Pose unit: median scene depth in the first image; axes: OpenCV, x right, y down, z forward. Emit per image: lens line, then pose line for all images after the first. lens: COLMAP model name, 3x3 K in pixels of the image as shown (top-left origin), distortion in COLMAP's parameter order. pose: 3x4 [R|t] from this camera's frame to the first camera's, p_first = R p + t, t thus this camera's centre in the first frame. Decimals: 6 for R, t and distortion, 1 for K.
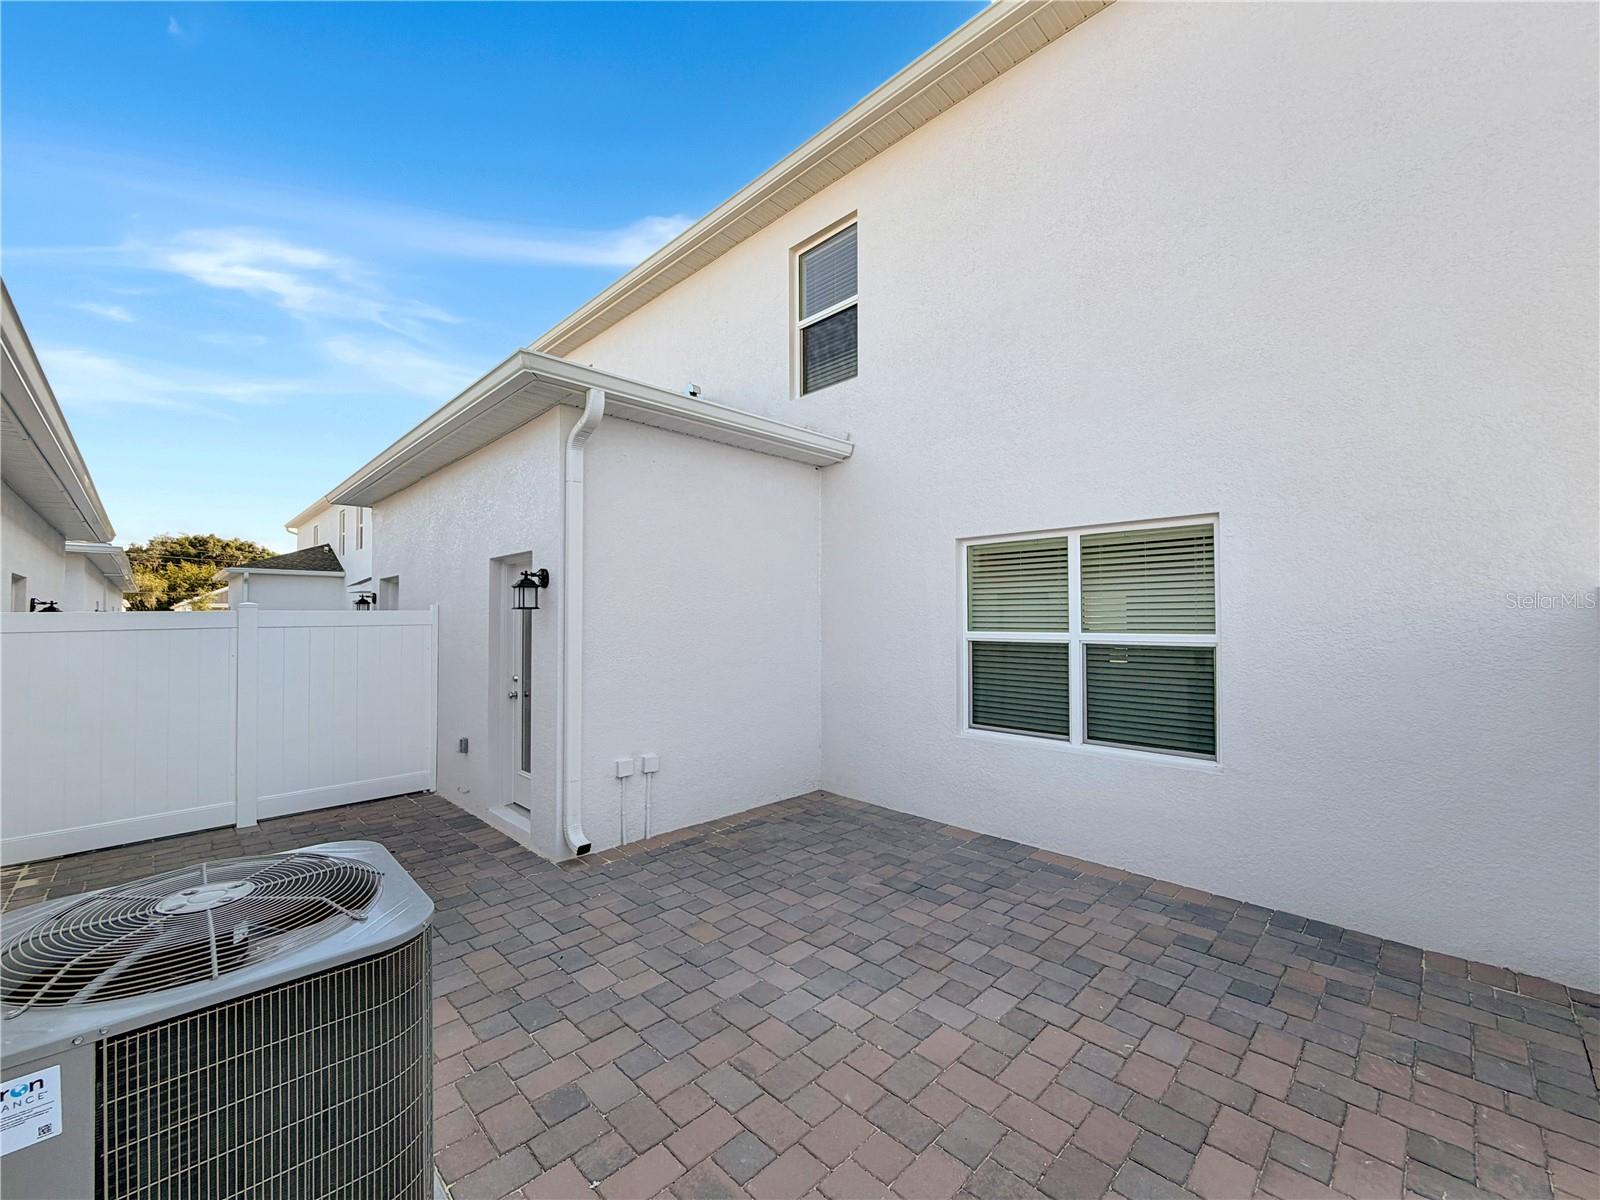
lens RADIAL K [[653.6, 0, 800.0], [0, 653.6, 600.0], [0, 0, 1]] dist [-0.001173, -0.000098]
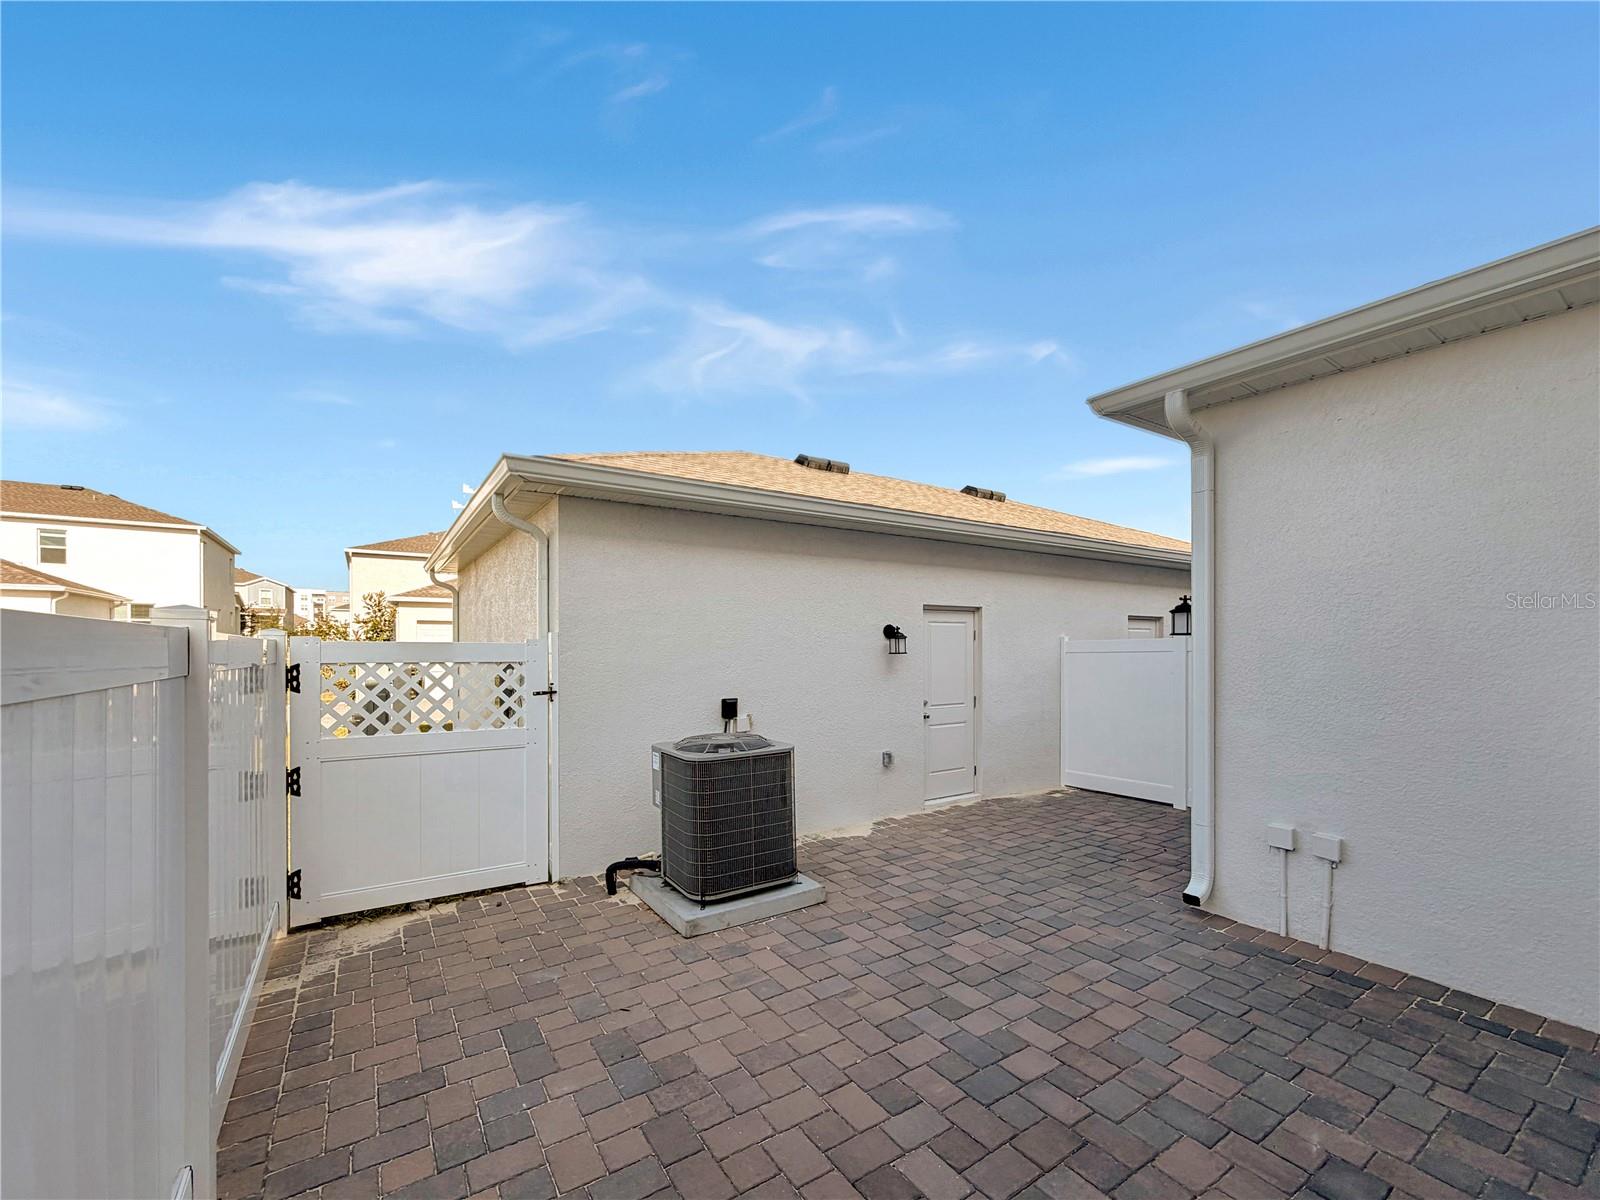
lens RADIAL K [[663.6, 0, 799.4], [0, 663.6, 646.6], [0, 0, 1]] dist [-0.000011, -0.000037]
pose [[-0.192125, 0.004902, -0.981358, 0.789420], [0.027302, 0.999627, -0.000352, 0.018587], [0.980991, -0.026861, -0.192187, 0.761696]]
